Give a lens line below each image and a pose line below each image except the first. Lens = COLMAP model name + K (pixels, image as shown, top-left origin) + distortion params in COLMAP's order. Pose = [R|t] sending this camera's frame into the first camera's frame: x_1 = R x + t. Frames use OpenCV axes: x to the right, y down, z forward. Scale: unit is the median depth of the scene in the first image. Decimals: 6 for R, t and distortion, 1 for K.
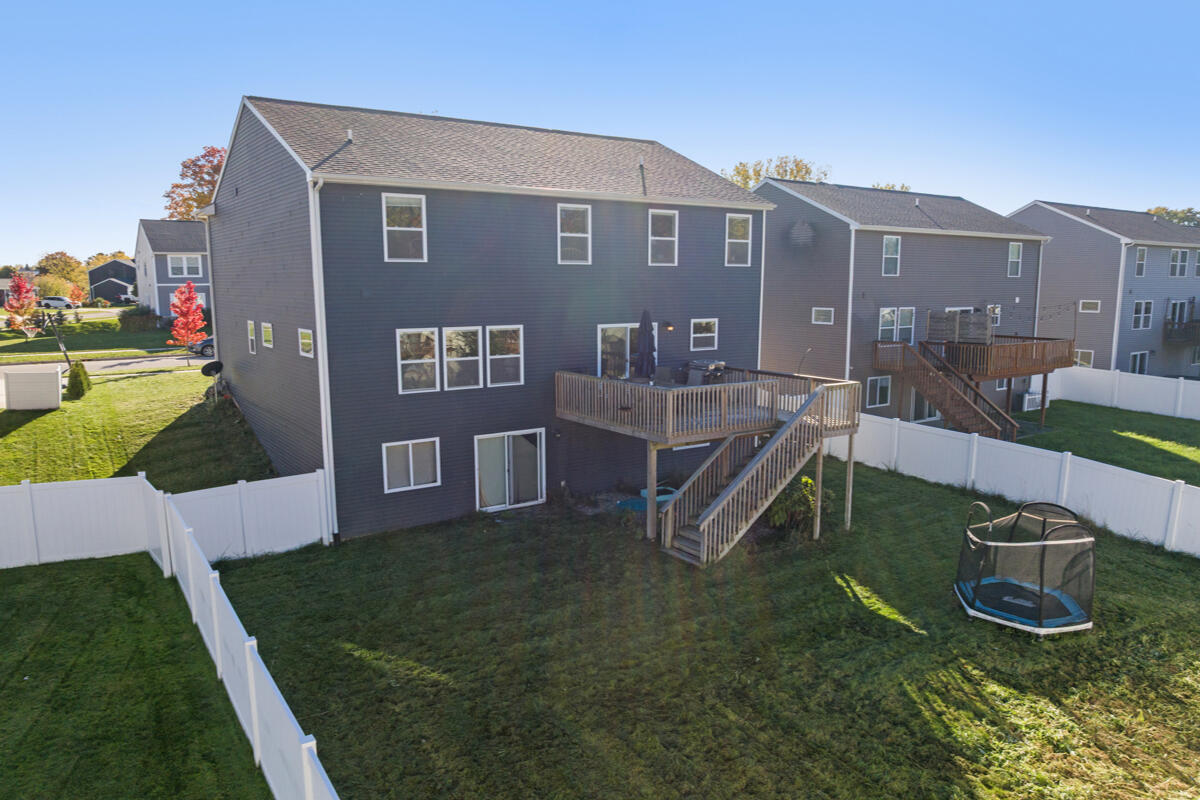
lens RADIAL K [[841.6, 0, 595.7], [0, 841.6, 413.1], [0, 0, 1]] dist [-0.036909, -0.004890]
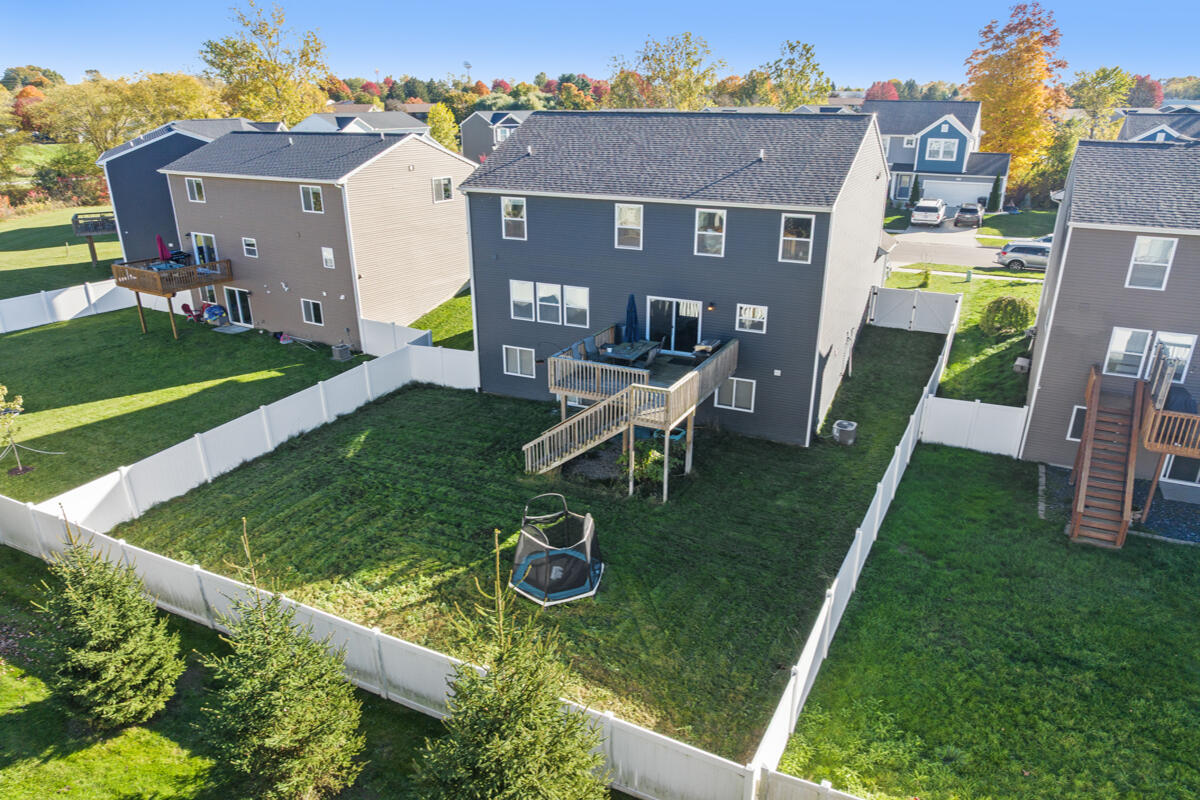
lens RADIAL K [[825.9, 0, 605.1], [0, 825.9, 427.5], [0, 0, 1]] dist [-0.029788, -0.000260]
pose [[0.502747, 0.321677, -0.802352, 1.195974], [-0.139760, 0.946219, 0.291783, -0.308832], [0.853061, -0.034557, 0.520666, 0.289463]]
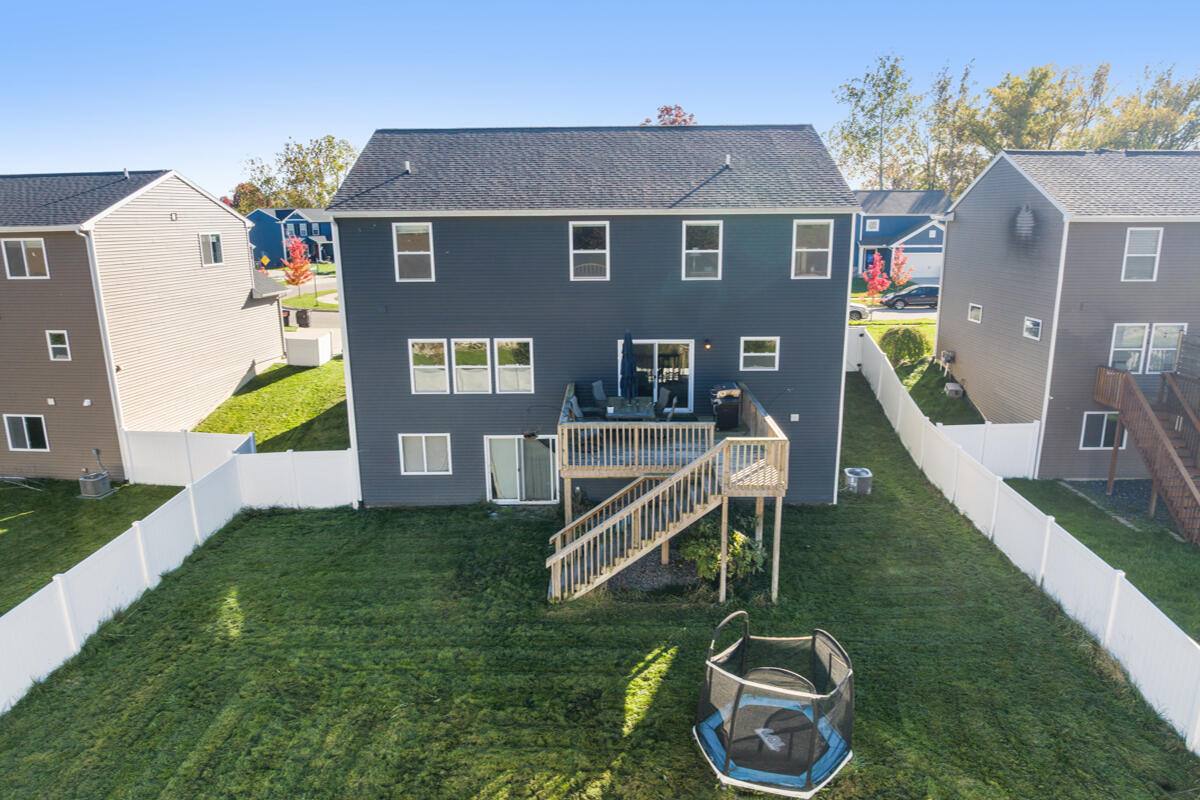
lens RADIAL K [[841.6, 0, 595.7], [0, 841.6, 413.1], [0, 0, 1]] dist [-0.036909, -0.004890]
pose [[0.819890, 0.123086, -0.559134, 0.613141], [-0.082080, 0.991798, 0.097973, -0.126943], [0.566608, -0.034433, 0.823268, 0.173367]]
